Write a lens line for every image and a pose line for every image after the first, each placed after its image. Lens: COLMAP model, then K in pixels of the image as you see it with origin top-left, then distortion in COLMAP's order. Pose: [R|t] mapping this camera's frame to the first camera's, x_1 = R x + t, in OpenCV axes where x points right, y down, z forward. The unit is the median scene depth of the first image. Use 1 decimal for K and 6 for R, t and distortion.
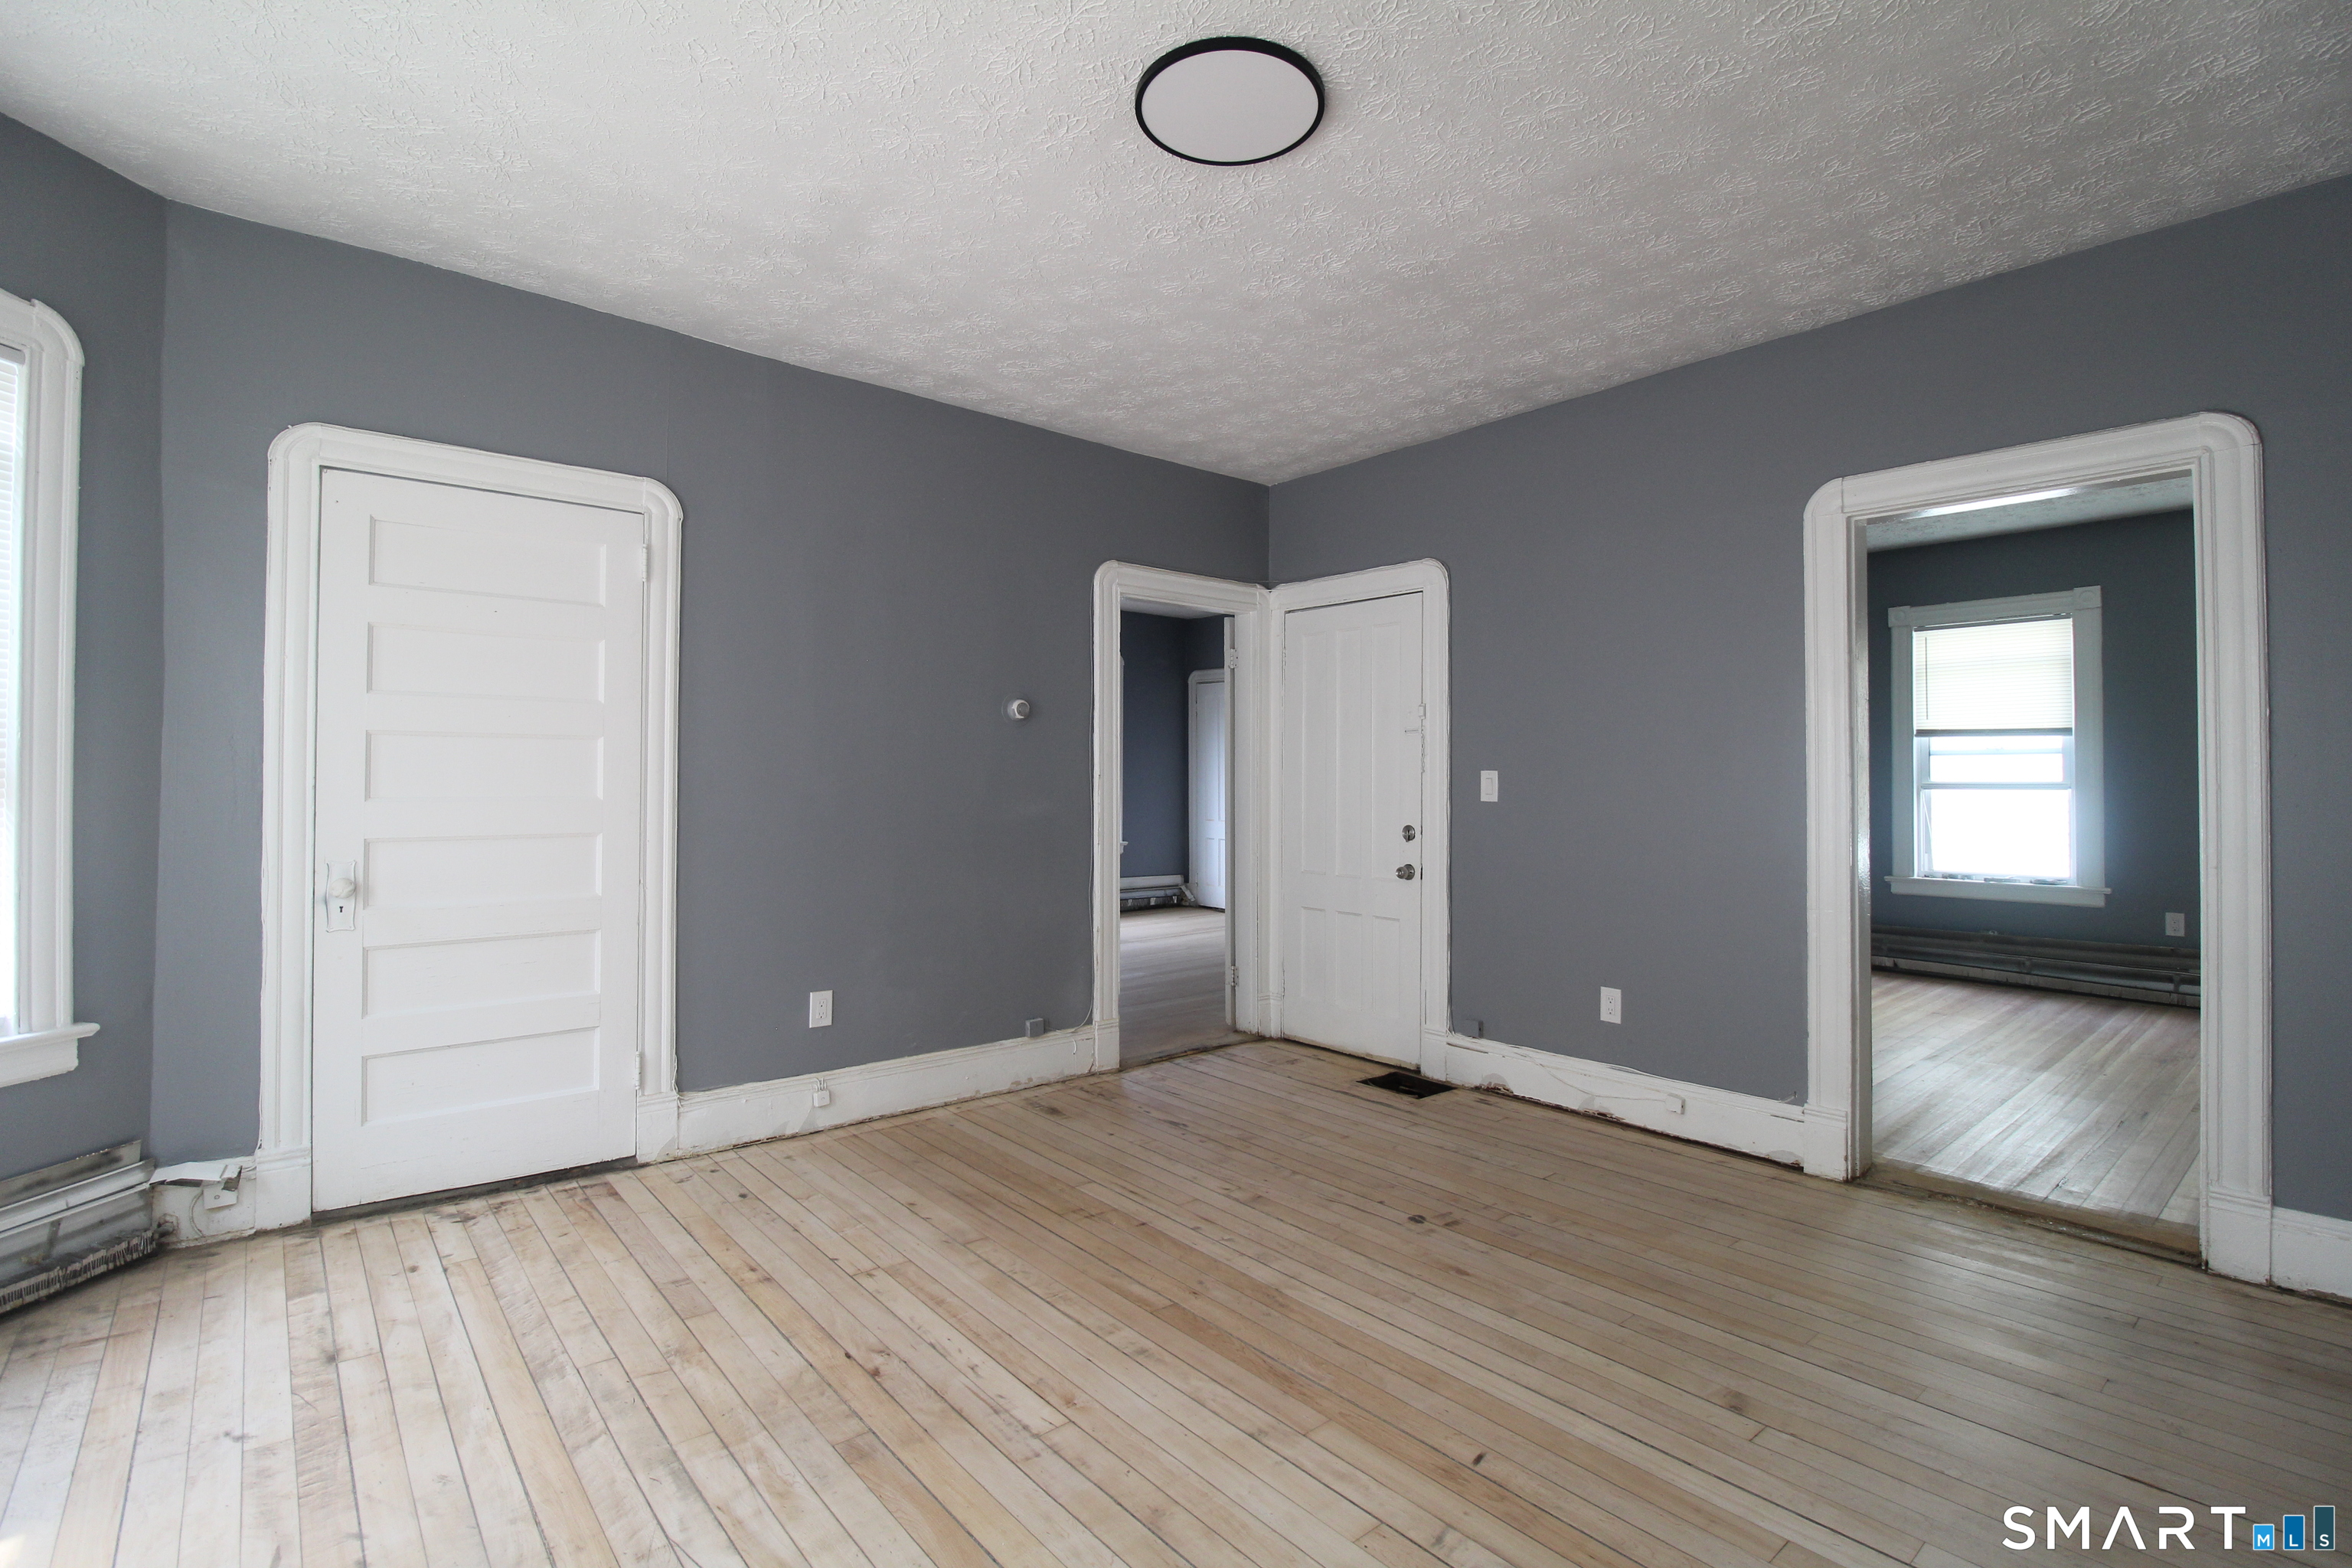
lens RADIAL K [[1083.1, 0, 1187.5], [0, 1083.1, 765.3], [0, 0, 1]] dist [-0.006769, -0.008360]
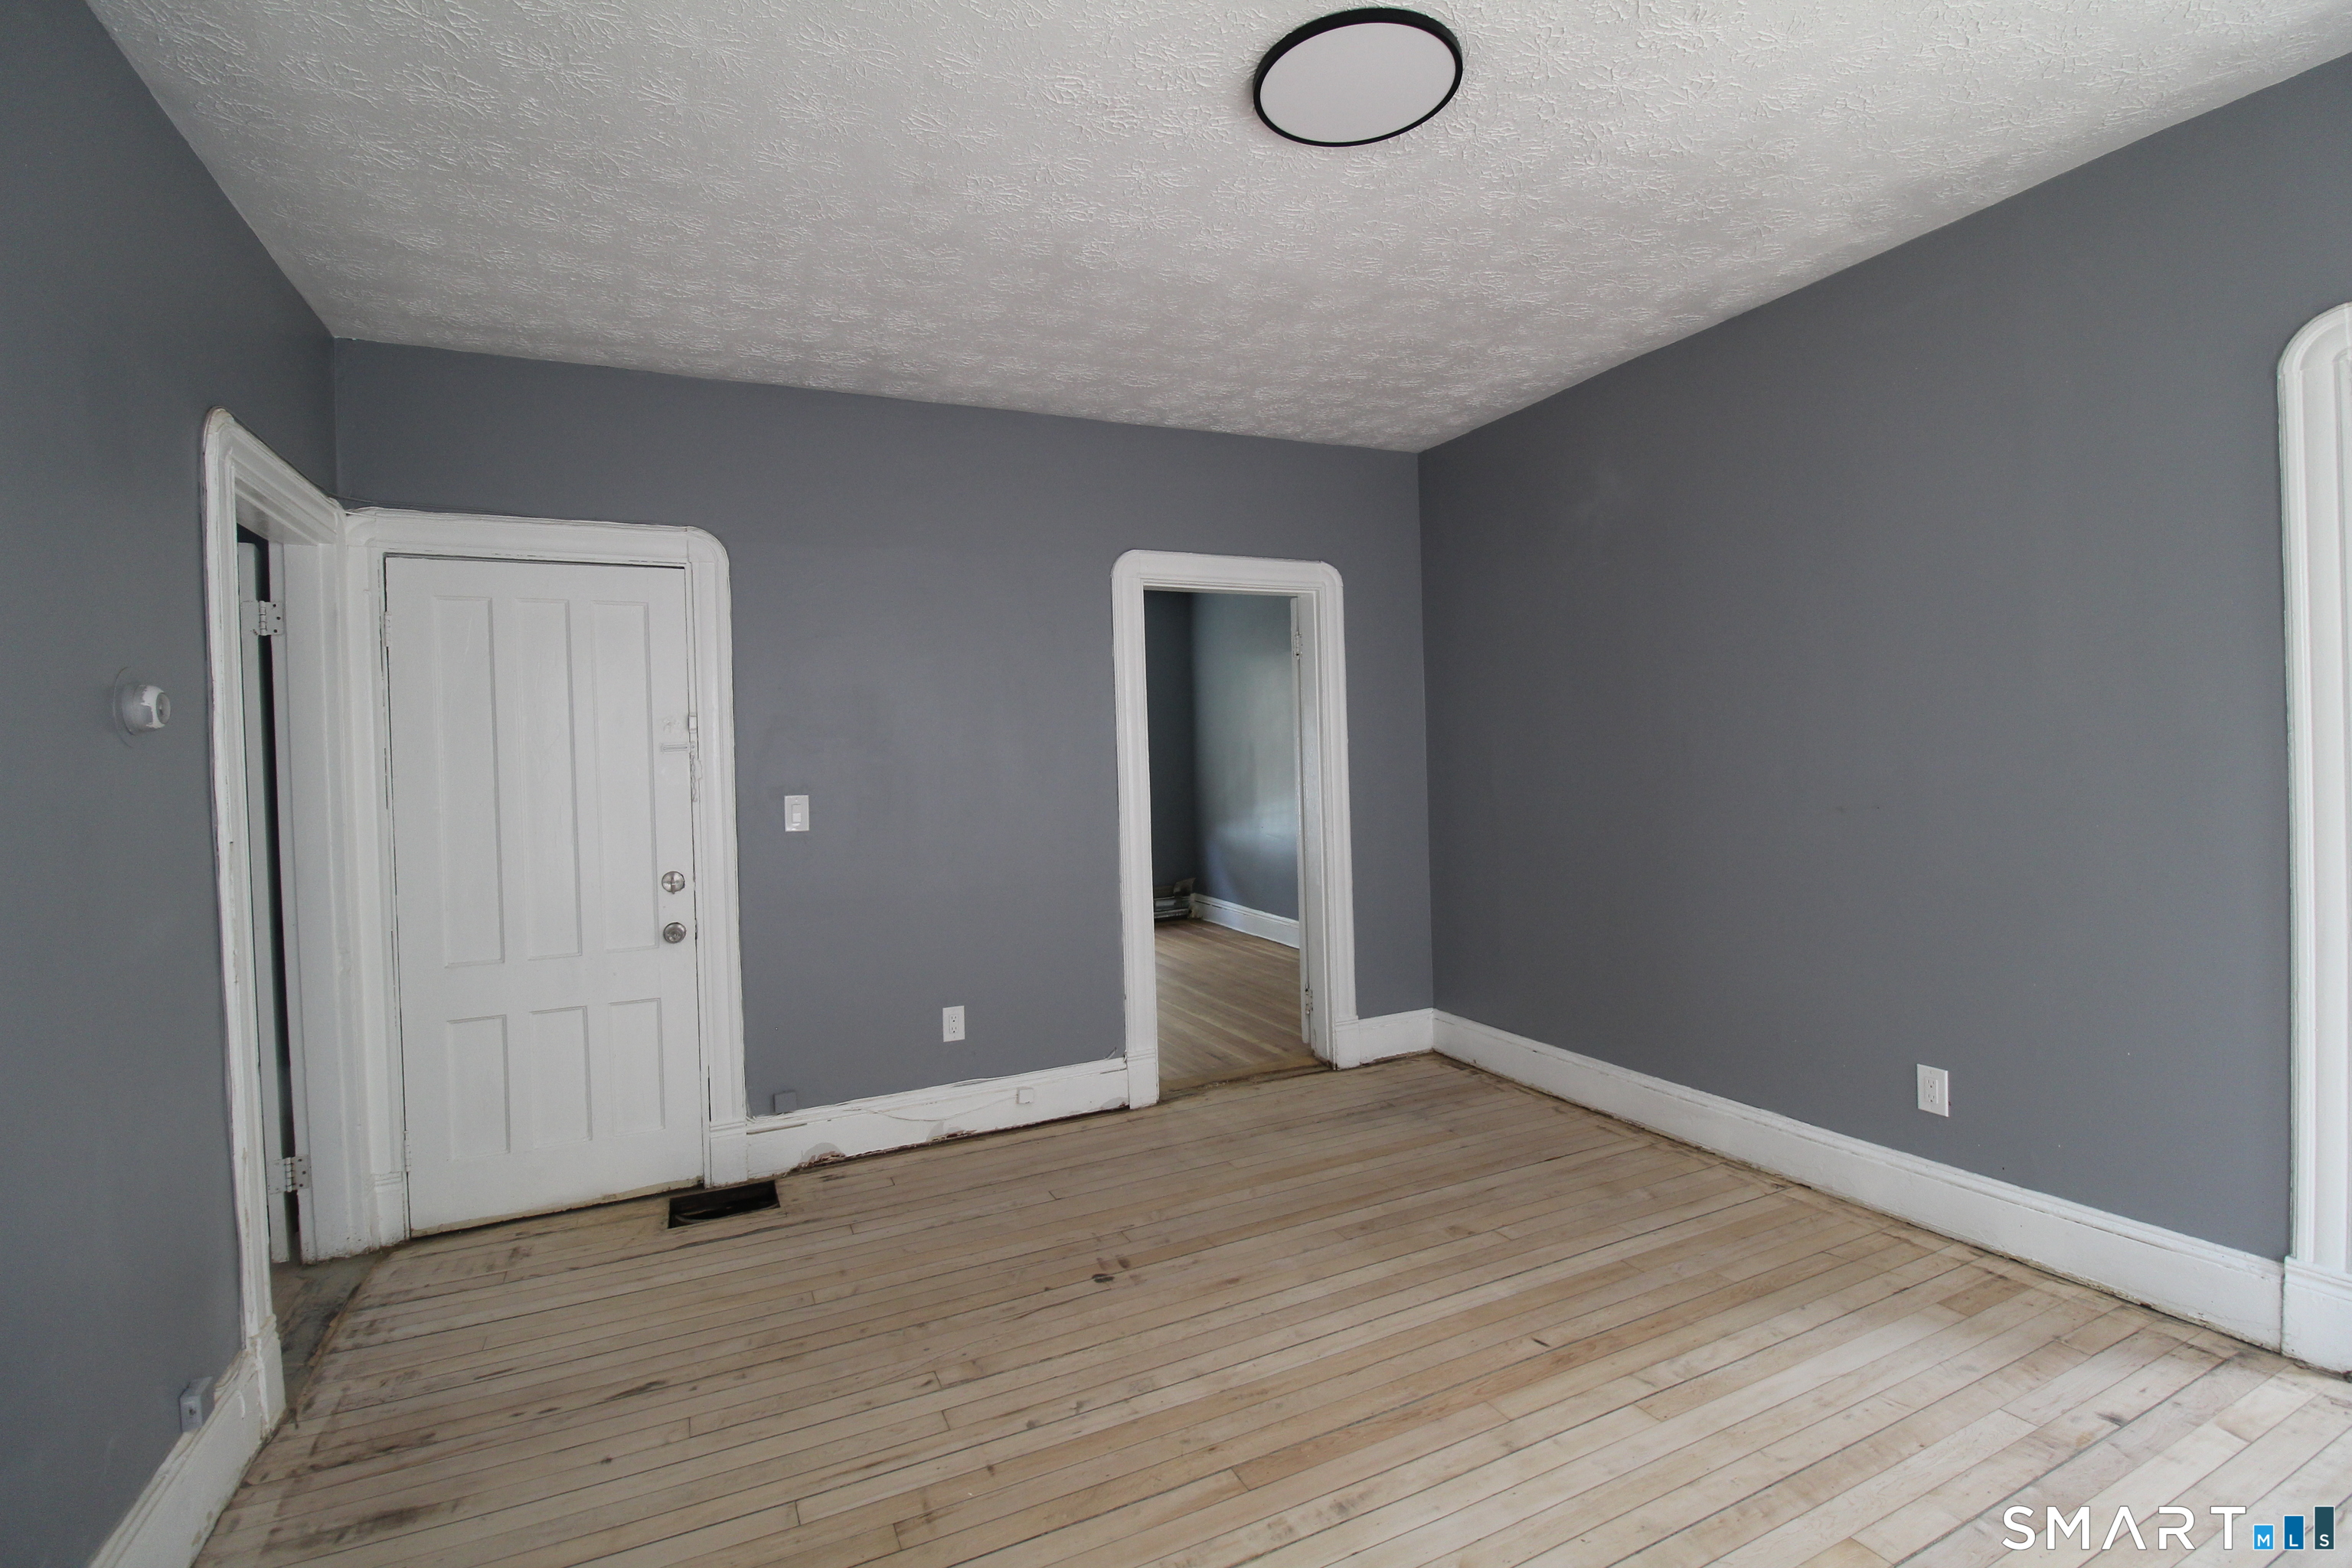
lens RADIAL K [[1083.1, 0, 1191.6], [0, 1083.1, 767.0], [0, 0, 1]] dist [-0.006769, -0.008360]
pose [[0.250136, -0.022440, 0.967951, -0.672510], [0.019522, 0.999645, 0.018130, -0.038595], [-0.968014, 0.014362, 0.250485, 0.693264]]
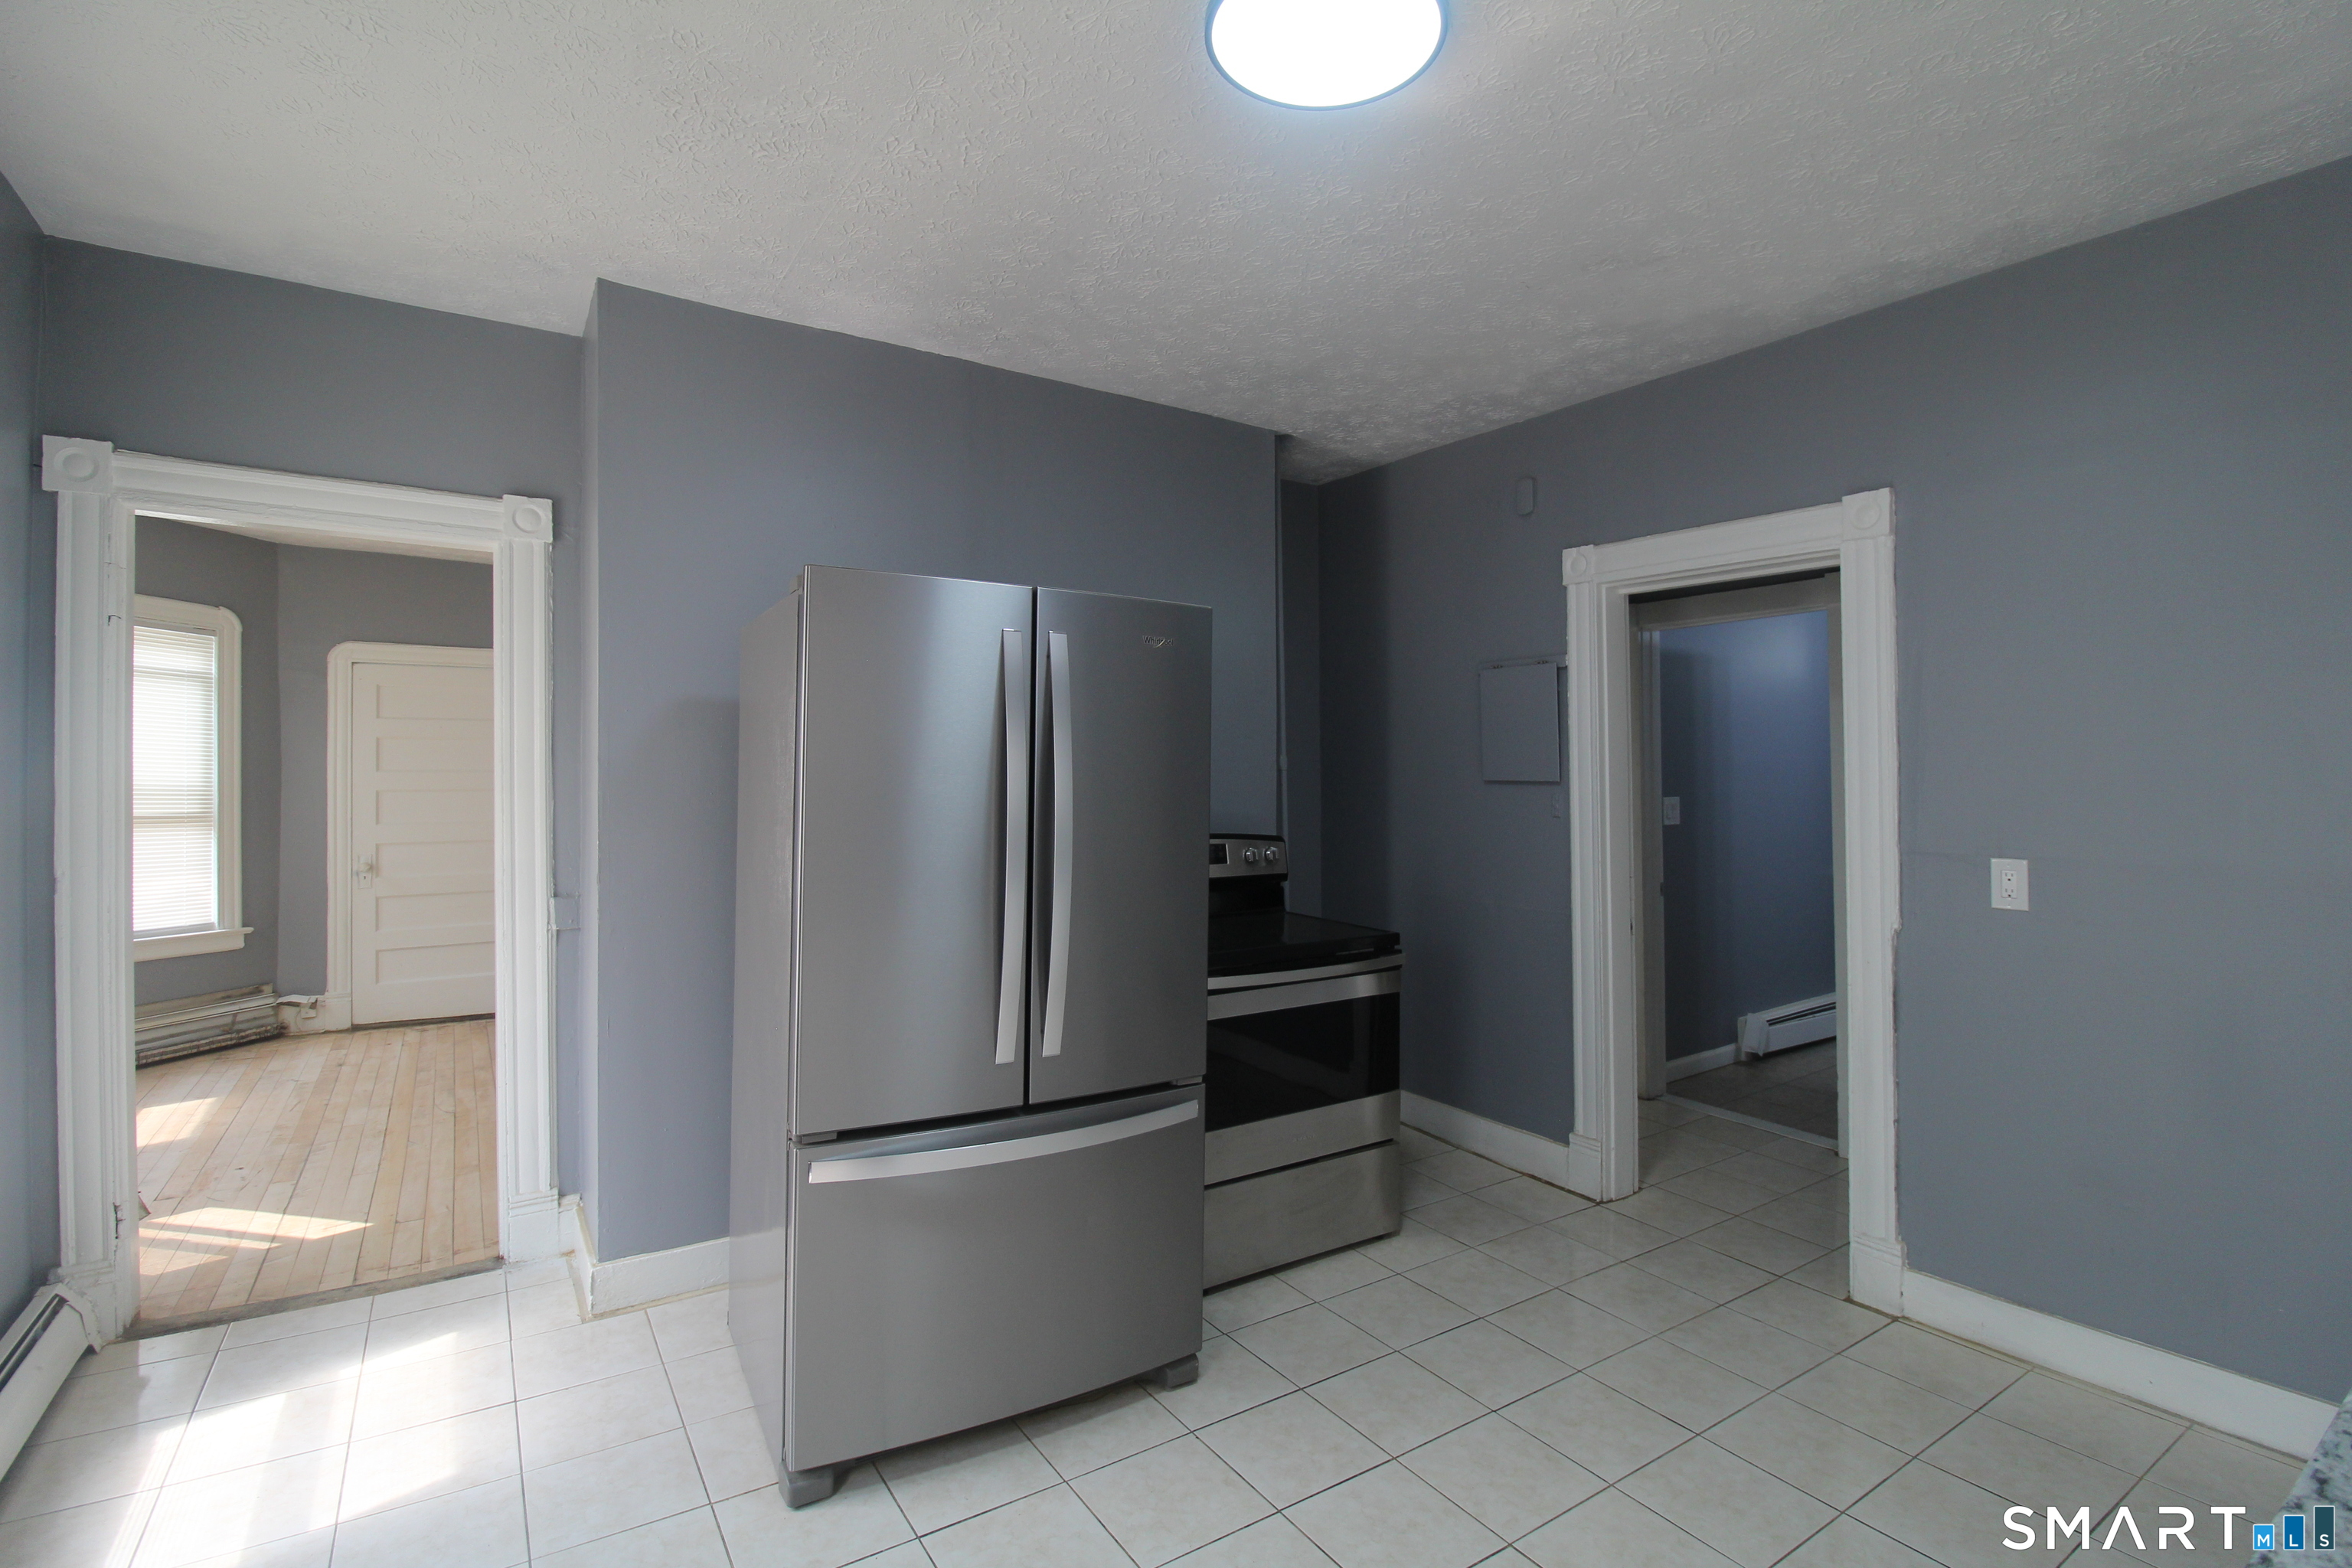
lens RADIAL K [[1083.1, 0, 1189.2], [0, 1083.1, 768.2], [0, 0, 1]] dist [-0.006769, -0.008360]
pose [[0.994193, -0.007911, -0.107319, 0.974262], [0.008399, 0.999956, 0.004094, -0.068867], [0.107282, -0.004971, 0.994216, -0.849389]]
